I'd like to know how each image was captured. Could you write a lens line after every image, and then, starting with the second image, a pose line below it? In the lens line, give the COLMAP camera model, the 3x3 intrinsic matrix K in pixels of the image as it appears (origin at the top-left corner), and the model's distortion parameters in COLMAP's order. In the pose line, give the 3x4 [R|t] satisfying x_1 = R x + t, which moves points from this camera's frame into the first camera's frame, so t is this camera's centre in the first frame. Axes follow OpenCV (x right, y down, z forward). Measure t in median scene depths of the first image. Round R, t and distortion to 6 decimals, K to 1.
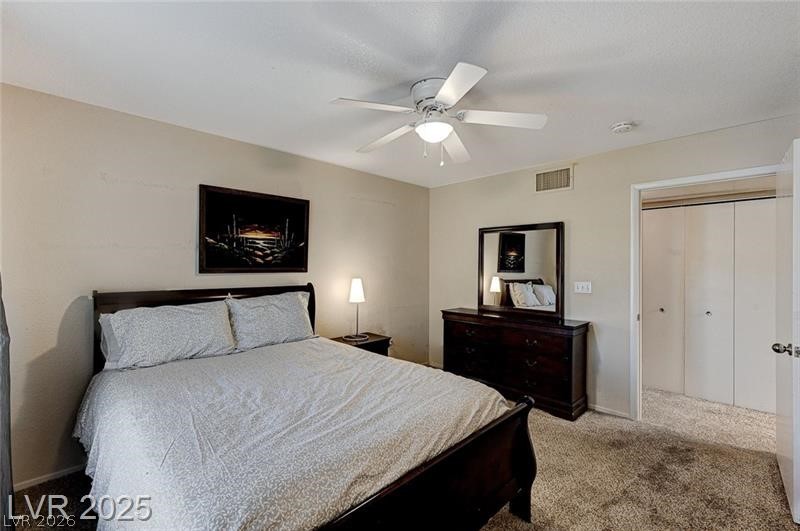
lens RADIAL K [[335.8, 0, 403.7], [0, 335.8, 256.6], [0, 0, 1]] dist [0.027034, -0.000109]
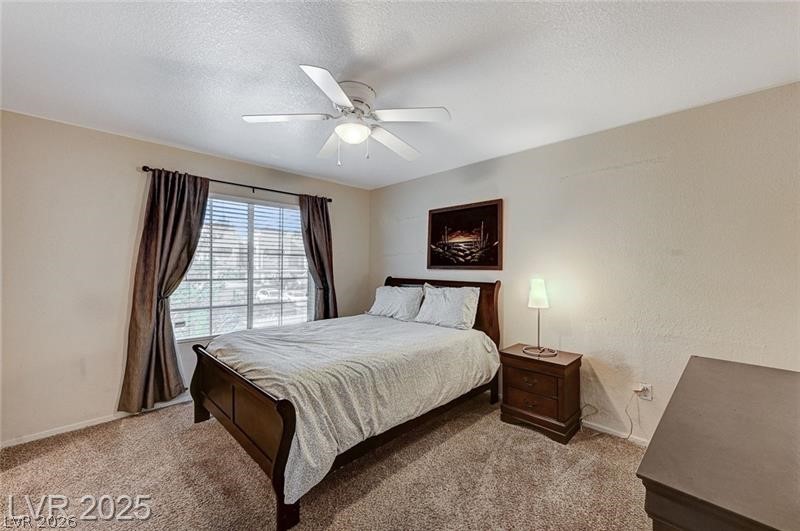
lens RADIAL K [[314.6, 0, 403.1], [0, 314.6, 261.4], [0, 0, 1]] dist [0.018381, 0.000195]
pose [[0.032173, -0.017664, -0.999326, 0.718134], [0.022774, 0.999597, -0.016935, 0.032373], [0.999223, -0.022214, 0.032563, 0.747539]]
